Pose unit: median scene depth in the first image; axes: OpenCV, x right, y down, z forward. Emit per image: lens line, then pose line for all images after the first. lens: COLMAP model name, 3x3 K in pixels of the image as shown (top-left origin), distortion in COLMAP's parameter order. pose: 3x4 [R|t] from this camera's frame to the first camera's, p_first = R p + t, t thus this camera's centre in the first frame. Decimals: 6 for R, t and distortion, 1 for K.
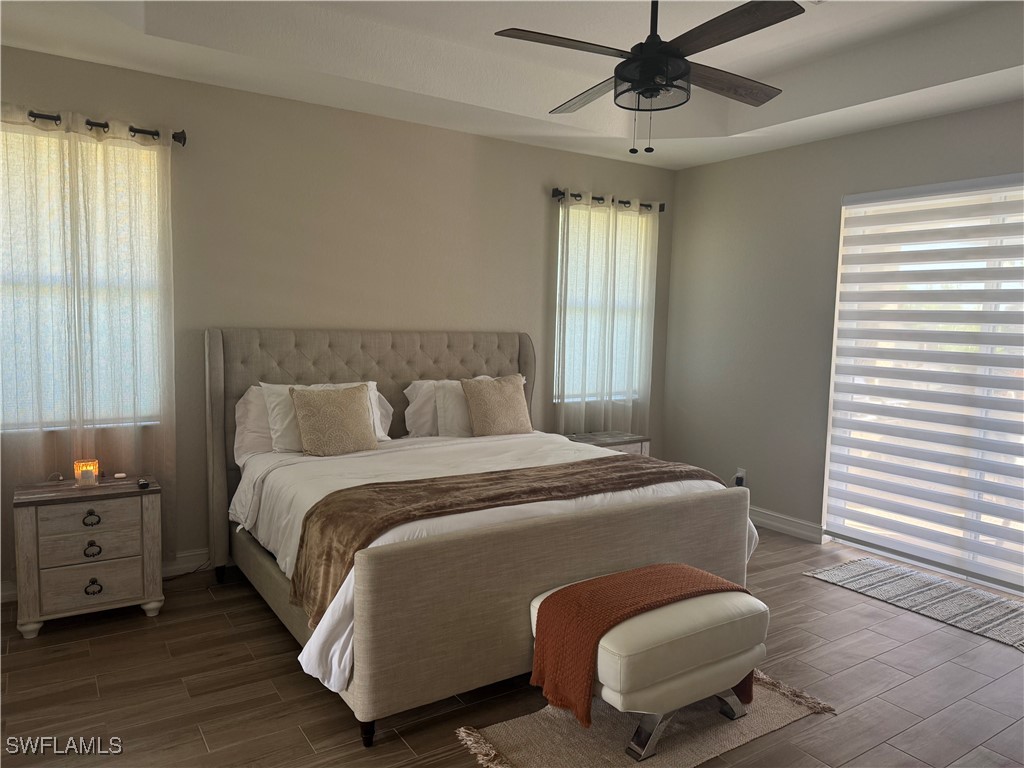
lens RADIAL K [[724.2, 0, 514.4], [0, 724.2, 379.8], [0, 0, 1]] dist [0.059953, -0.065553]
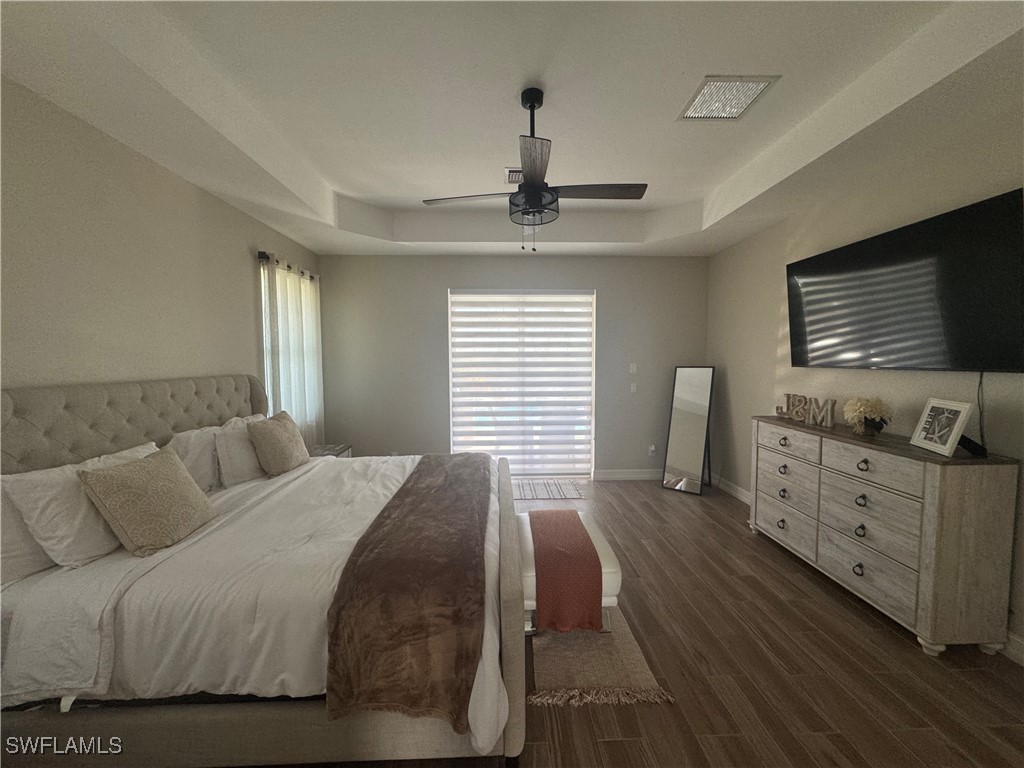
lens RADIAL K [[408.4, 0, 513.7], [0, 408.4, 385.9], [0, 0, 1]] dist [-0.000278, 0.001111]
pose [[0.519860, -0.083002, 0.850209, -0.344875], [0.090422, 0.995024, 0.041851, -0.041100], [-0.849452, 0.055121, 0.524778, 0.351298]]
